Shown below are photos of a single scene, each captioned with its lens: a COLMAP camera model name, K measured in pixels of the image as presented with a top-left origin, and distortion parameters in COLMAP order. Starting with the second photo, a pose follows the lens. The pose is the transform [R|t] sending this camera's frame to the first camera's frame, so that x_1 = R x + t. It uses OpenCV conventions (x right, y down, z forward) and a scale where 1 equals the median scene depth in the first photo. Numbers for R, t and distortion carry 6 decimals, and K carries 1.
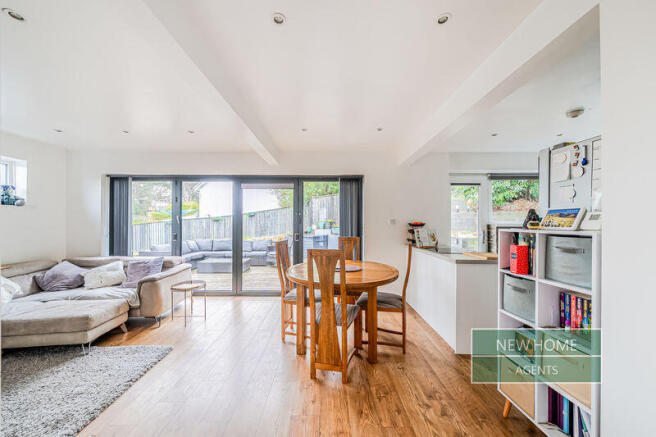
lens RADIAL K [[241.5, 0, 328.0], [0, 241.5, 218.5], [0, 0, 1]] dist [0.000168, 0.000020]
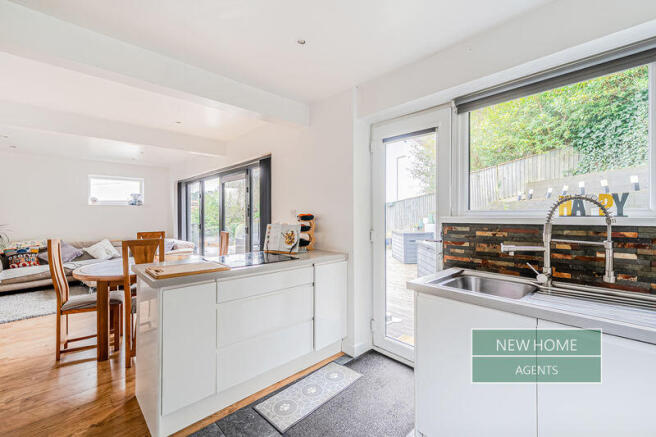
lens RADIAL K [[287.2, 0, 328.0], [0, 287.2, 218.5], [0, 0, 1]] dist [-0.000478, -0.000265]
pose [[0.686664, 0.005510, -0.726954, 0.883023], [0.018155, 0.999529, 0.024725, 0.009155], [0.726748, -0.030175, 0.686241, 0.476720]]
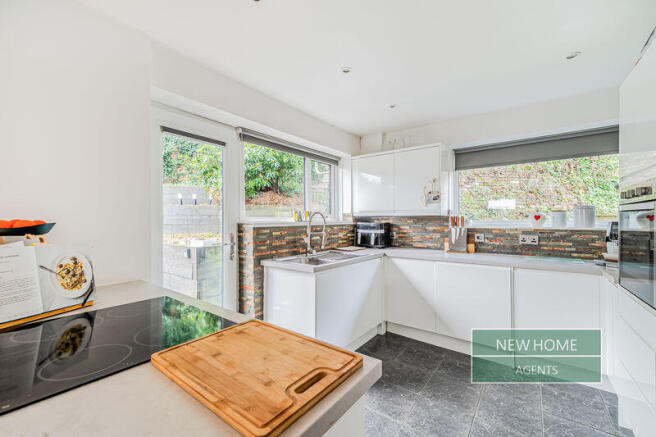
lens RADIAL K [[264.2, 0, 328.0], [0, 264.2, 218.5], [0, 0, 1]] dist [0.000779, -0.000010]
pose [[0.597168, -0.001712, 0.802115, 0.312472], [-0.006075, 0.999959, 0.006658, 0.008899], [-0.802093, -0.008849, 0.597133, 0.494325]]
